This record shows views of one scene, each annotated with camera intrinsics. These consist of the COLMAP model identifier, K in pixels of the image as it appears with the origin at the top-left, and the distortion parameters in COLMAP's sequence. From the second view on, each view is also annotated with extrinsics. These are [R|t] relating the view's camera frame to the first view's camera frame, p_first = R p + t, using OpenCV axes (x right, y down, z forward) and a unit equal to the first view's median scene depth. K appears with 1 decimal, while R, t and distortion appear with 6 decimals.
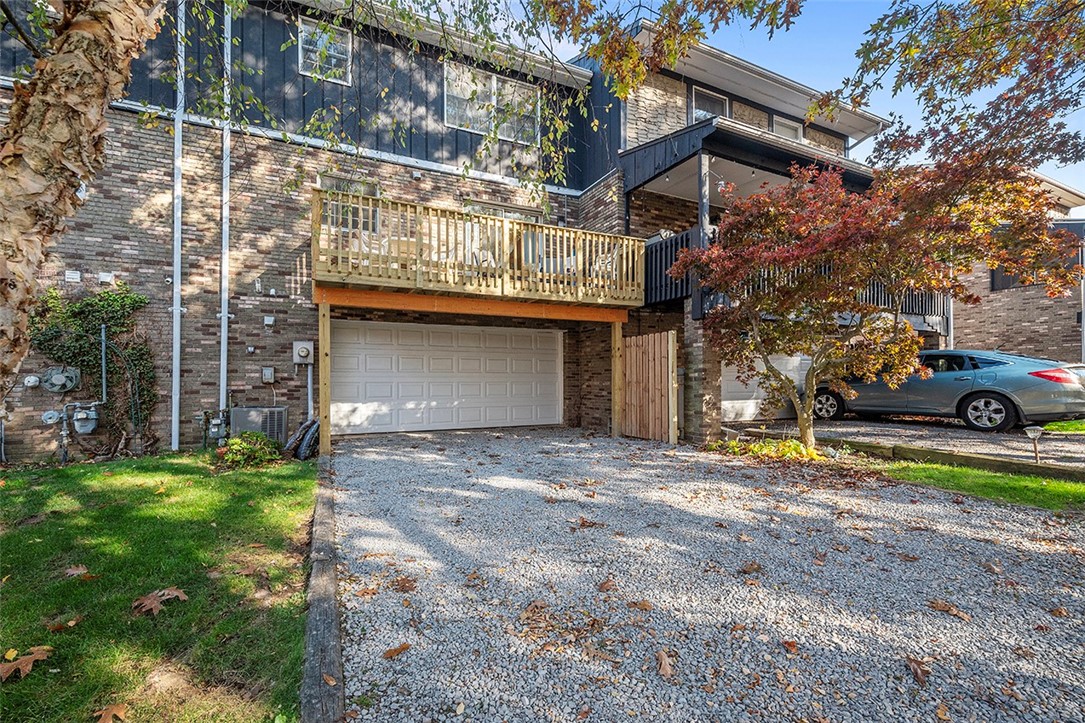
lens RADIAL K [[468.2, 0, 542.3], [0, 468.2, 370.0], [0, 0, 1]] dist [-0.001327, 0.000373]
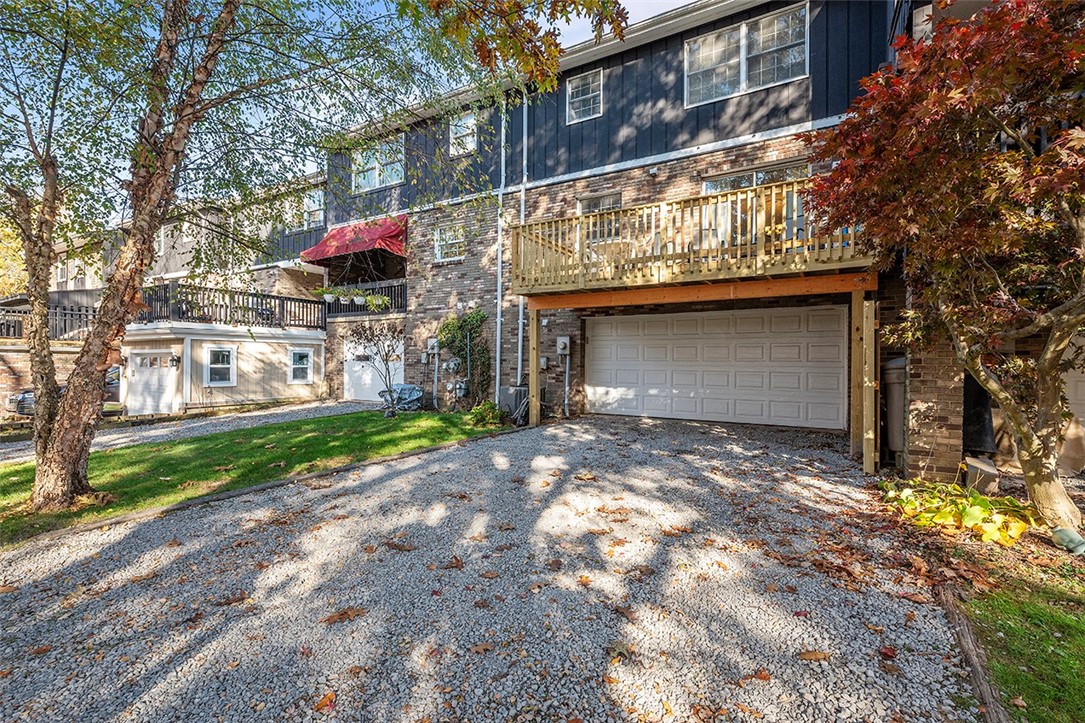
lens RADIAL K [[480.7, 0, 541.0], [0, 480.7, 359.5], [0, 0, 1]] dist [0.004001, 0.000091]
pose [[0.557150, 0.001799, -0.830410, 0.541308], [0.008896, 0.999927, 0.008135, -0.010344], [0.830364, -0.011919, 0.557094, 0.217912]]
